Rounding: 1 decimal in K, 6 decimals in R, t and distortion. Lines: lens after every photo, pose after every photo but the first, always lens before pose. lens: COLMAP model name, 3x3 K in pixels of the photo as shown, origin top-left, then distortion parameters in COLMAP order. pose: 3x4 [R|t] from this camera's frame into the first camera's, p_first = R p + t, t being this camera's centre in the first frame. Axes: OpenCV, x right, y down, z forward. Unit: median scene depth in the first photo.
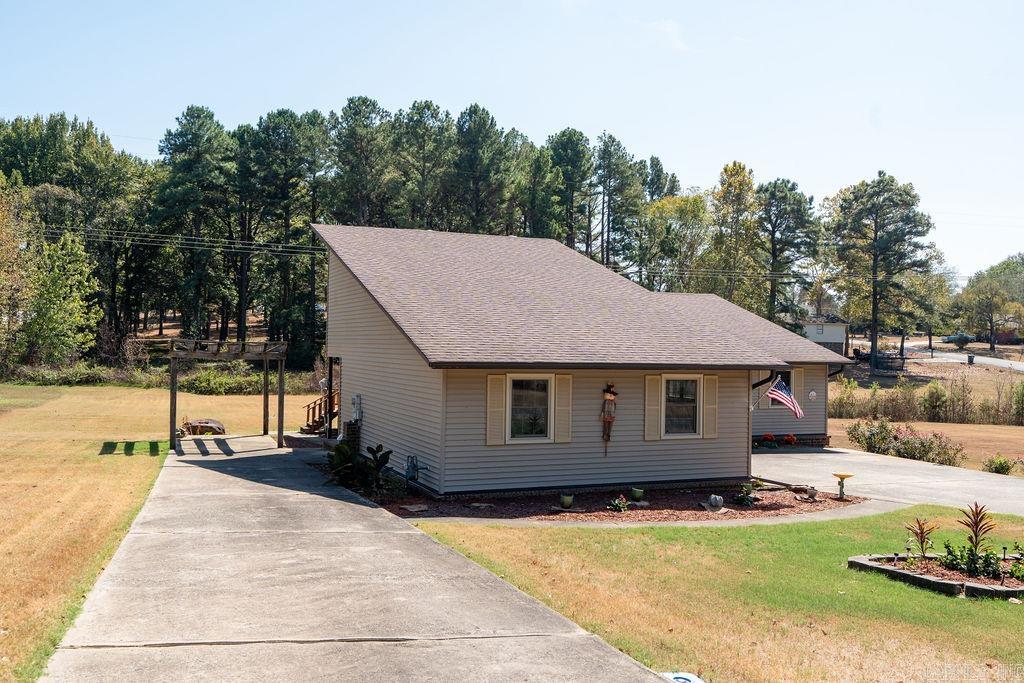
lens RADIAL K [[894.2, 0, 508.4], [0, 894.2, 343.5], [0, 0, 1]] dist [0.009256, 0.003898]
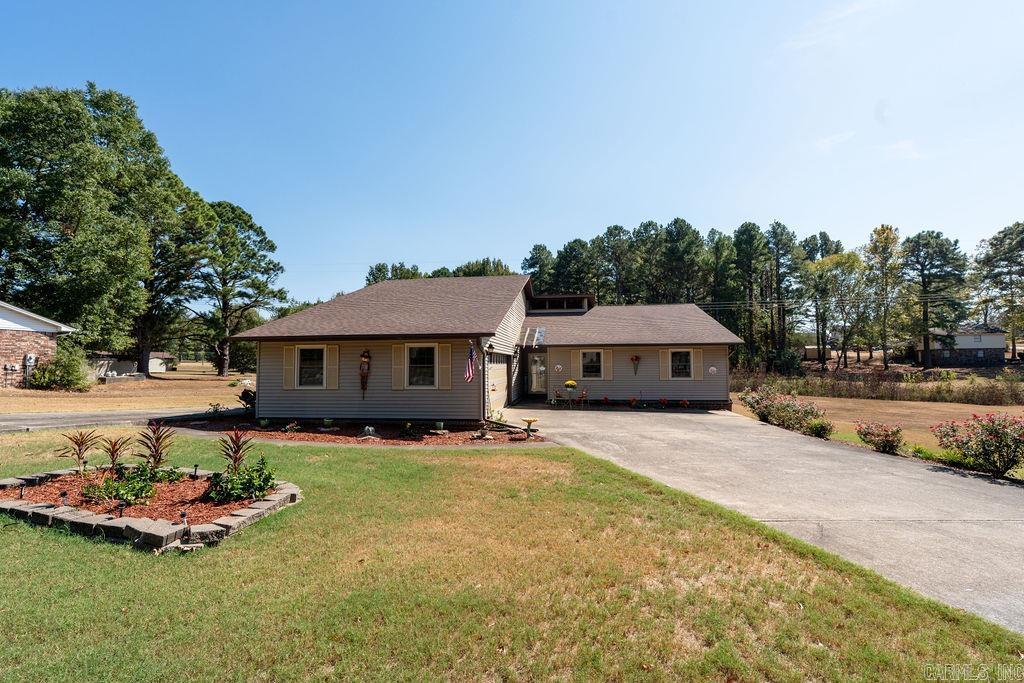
lens RADIAL K [[458.5, 0, 510.5], [0, 458.5, 342.5], [0, 0, 1]] dist [-0.001929, 0.000714]
pose [[0.857603, -0.047171, -0.512145, 0.127352], [0.022478, 0.998271, -0.054305, 0.013946], [0.513821, 0.035060, 0.857180, 0.083002]]
